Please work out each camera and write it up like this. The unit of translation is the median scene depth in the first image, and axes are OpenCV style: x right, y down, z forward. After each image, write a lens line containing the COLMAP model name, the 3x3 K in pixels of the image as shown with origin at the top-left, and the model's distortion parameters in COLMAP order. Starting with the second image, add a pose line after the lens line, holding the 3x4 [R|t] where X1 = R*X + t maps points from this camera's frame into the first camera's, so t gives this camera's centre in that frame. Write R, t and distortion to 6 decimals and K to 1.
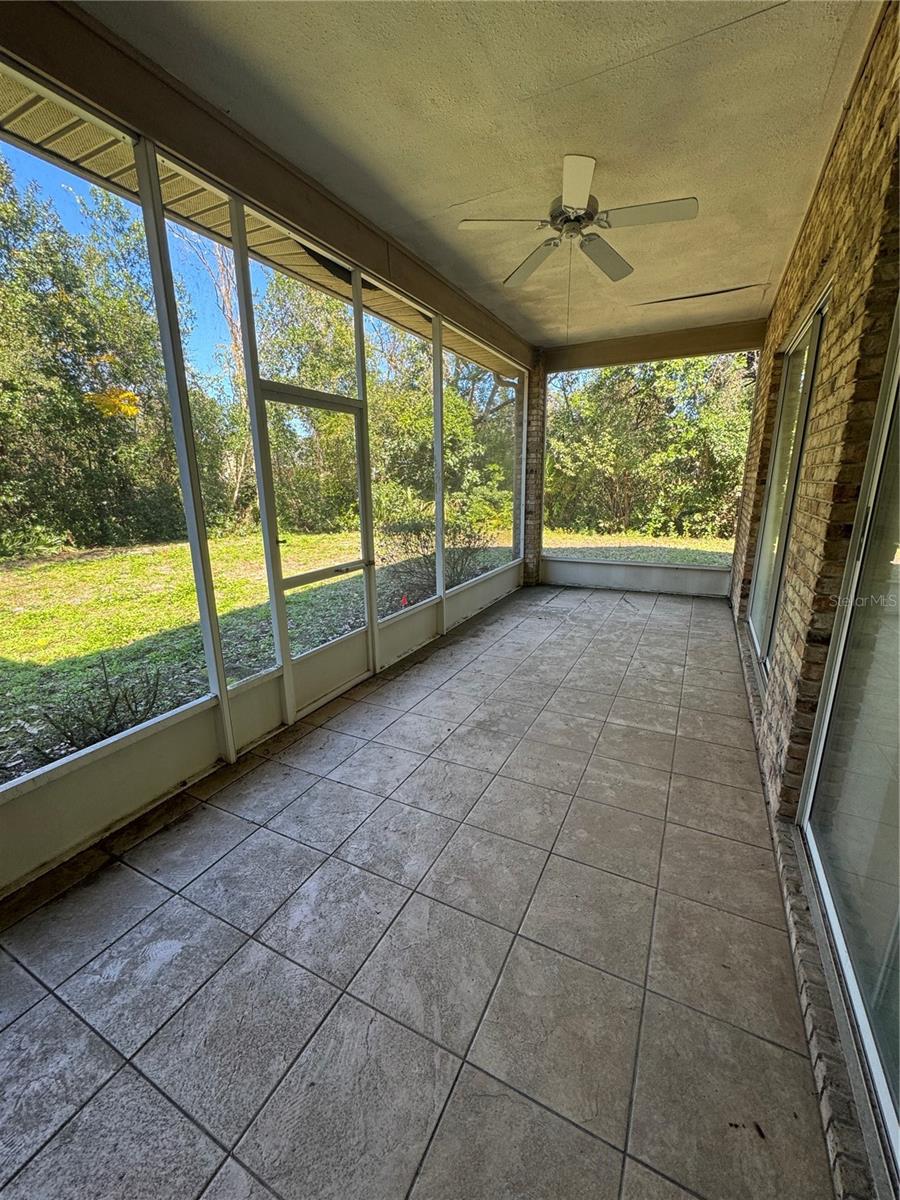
lens RADIAL K [[478.4, 0, 454.7], [0, 478.4, 600.1], [0, 0, 1]] dist [-0.003544, 0.000351]
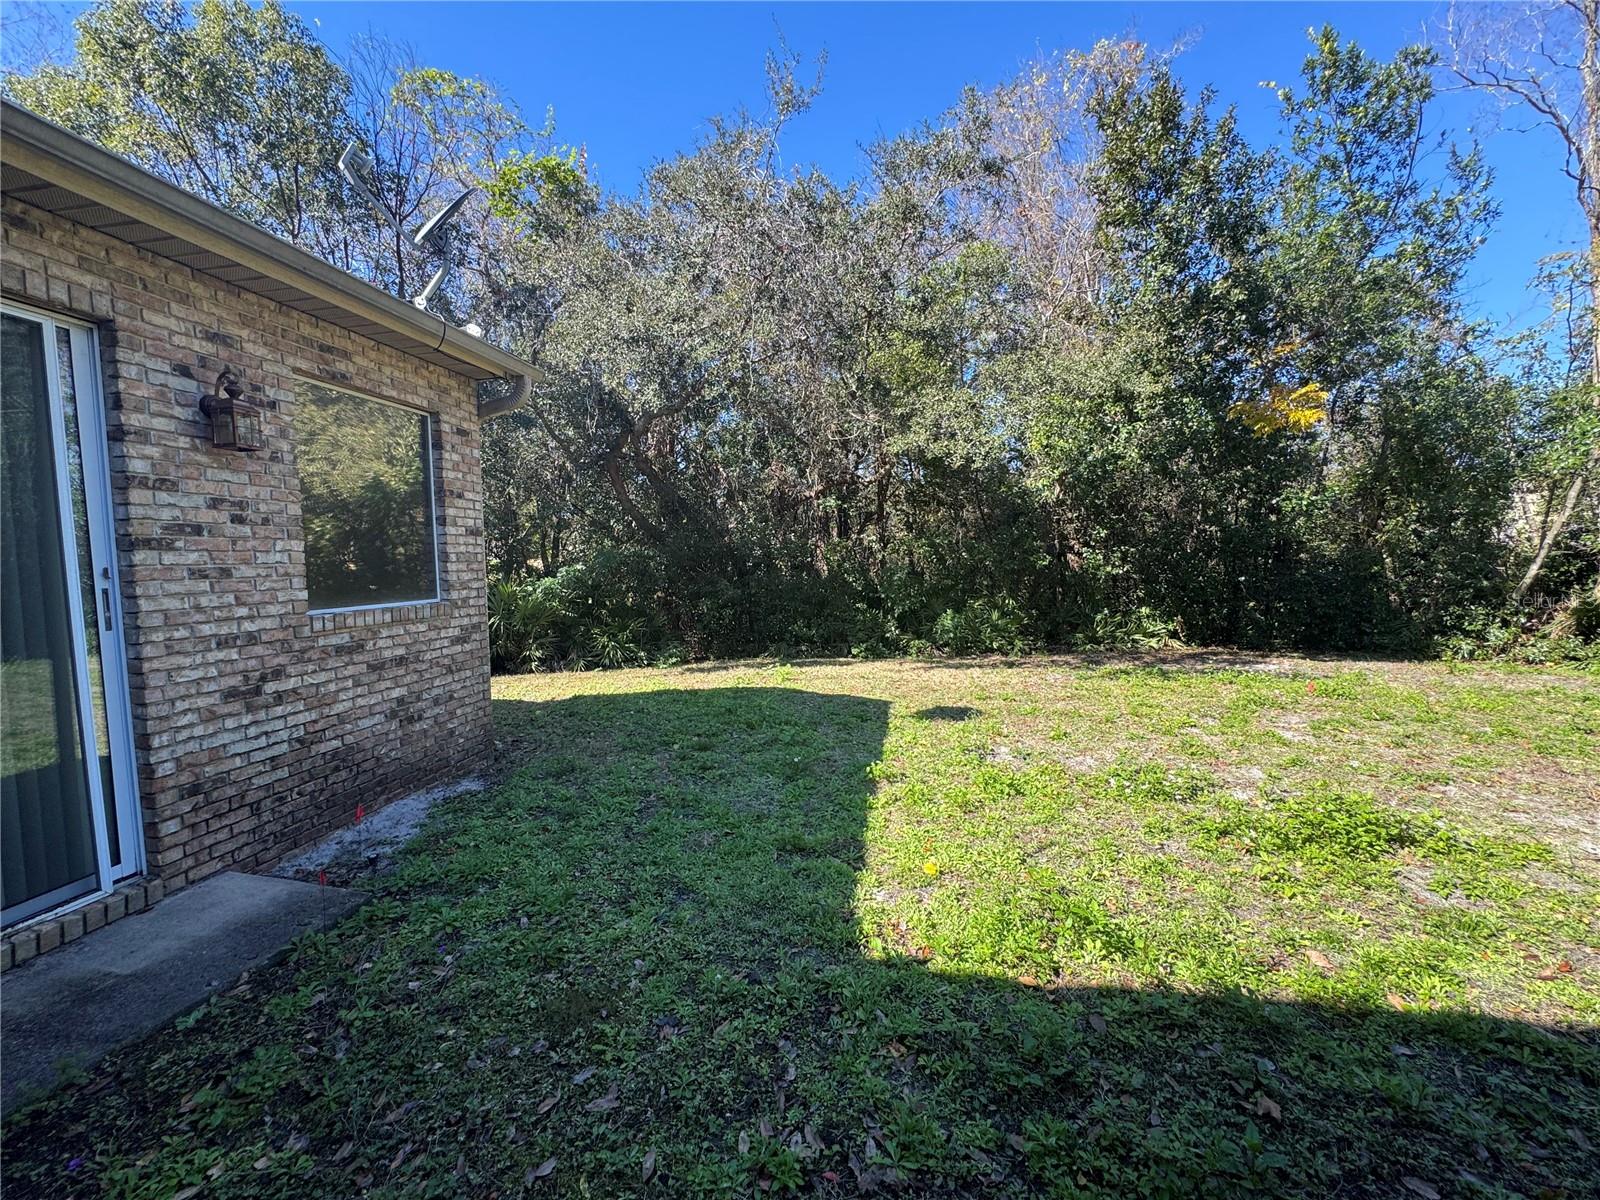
lens RADIAL K [[637.9, 0, 796.2], [0, 637.9, 600.8], [0, 0, 1]] dist [-0.003544, 0.000351]
pose [[0.294420, 0.068984, -0.953183, -0.105418], [-0.221532, 0.975151, 0.002147, -0.048743], [0.929645, 0.210529, 0.302387, 0.211267]]
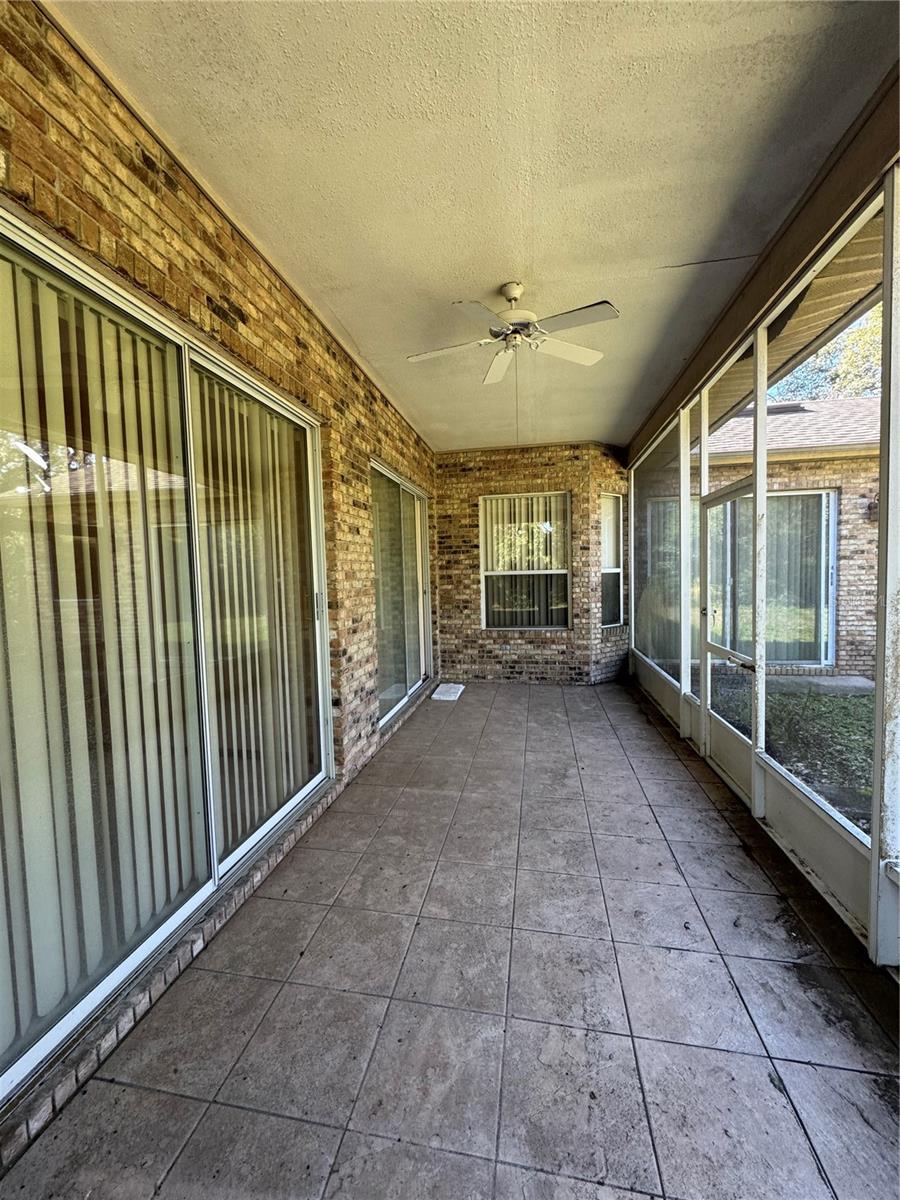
lens RADIAL K [[478.4, 0, 448.4], [0, 478.4, 599.0], [0, 0, 1]] dist [-0.003544, 0.000351]
pose [[-0.957880, 0.052738, -0.282284, 0.134420], [-0.033500, 0.955759, 0.292236, -0.103252], [0.285208, 0.289383, -0.913736, 0.397171]]
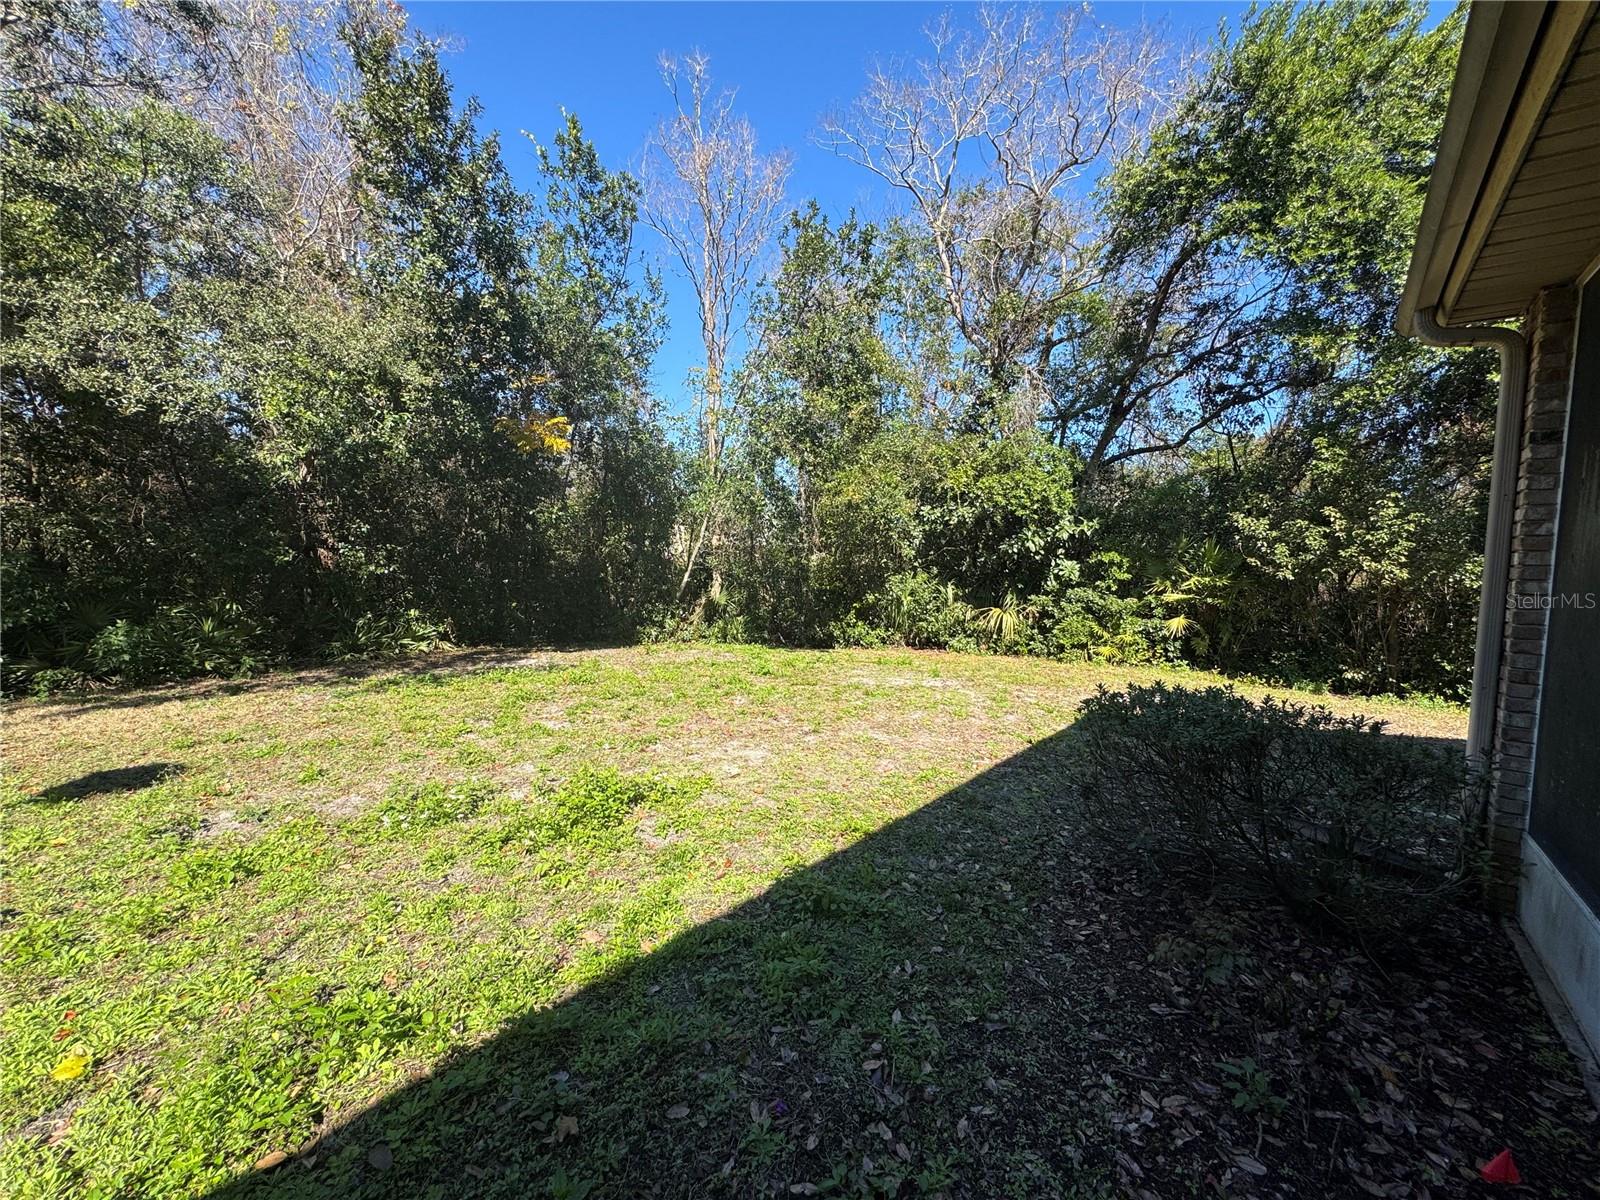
lens RADIAL K [[637.9, 0, 807.1], [0, 637.9, 598.0], [0, 0, 1]] dist [-0.003544, 0.000351]
pose [[0.975552, 0.058995, -0.211701, -0.123070], [-0.099741, 0.977226, -0.187298, -0.054853], [0.195831, 0.203834, 0.959219, 0.223388]]
